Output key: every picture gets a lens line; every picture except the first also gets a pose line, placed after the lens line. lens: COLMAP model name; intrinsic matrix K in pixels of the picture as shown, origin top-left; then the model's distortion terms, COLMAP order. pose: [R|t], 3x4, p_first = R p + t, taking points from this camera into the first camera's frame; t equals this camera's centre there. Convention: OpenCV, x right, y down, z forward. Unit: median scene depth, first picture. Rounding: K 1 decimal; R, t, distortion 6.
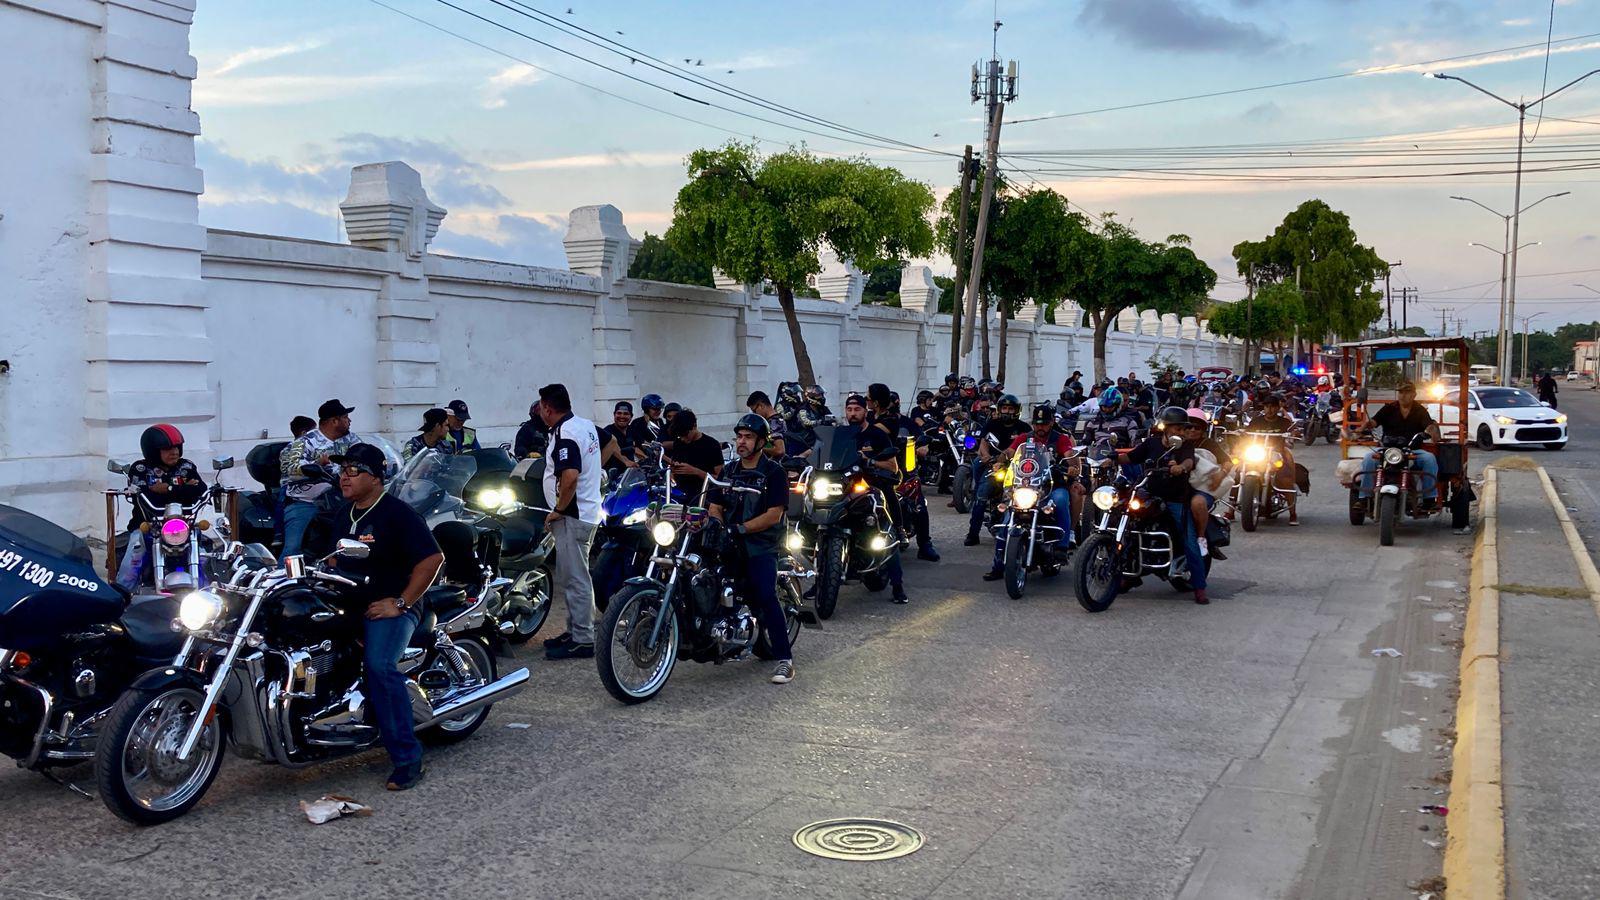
lens RADIAL K [[1478.9, 0, 751.1], [0, 1478.9, 474.8], [0, 0, 1]] dist [0.006859, 0.000000]
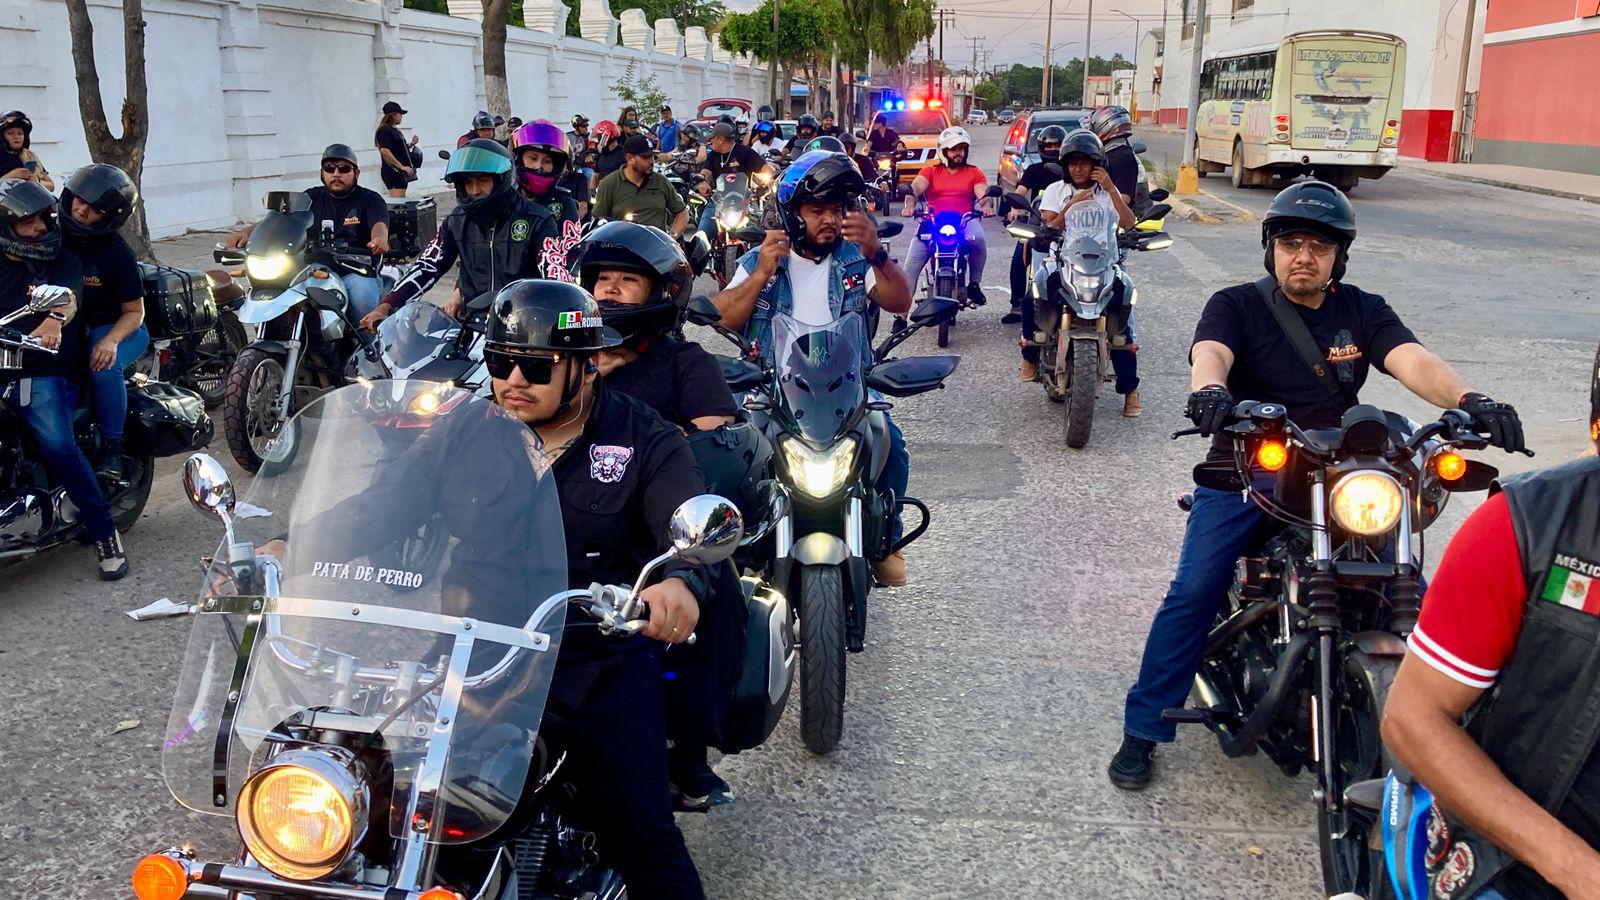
lens RADIAL K [[1478.9, 0, 766.5], [0, 1478.9, 481.3], [0, 0, 1]] dist [0.006859, 0.000000]
pose [[0.949789, -0.073948, 0.304029, 0.205804], [0.018777, 0.983391, 0.180526, -0.042231], [-0.312329, -0.165752, 0.935402, 0.618193]]
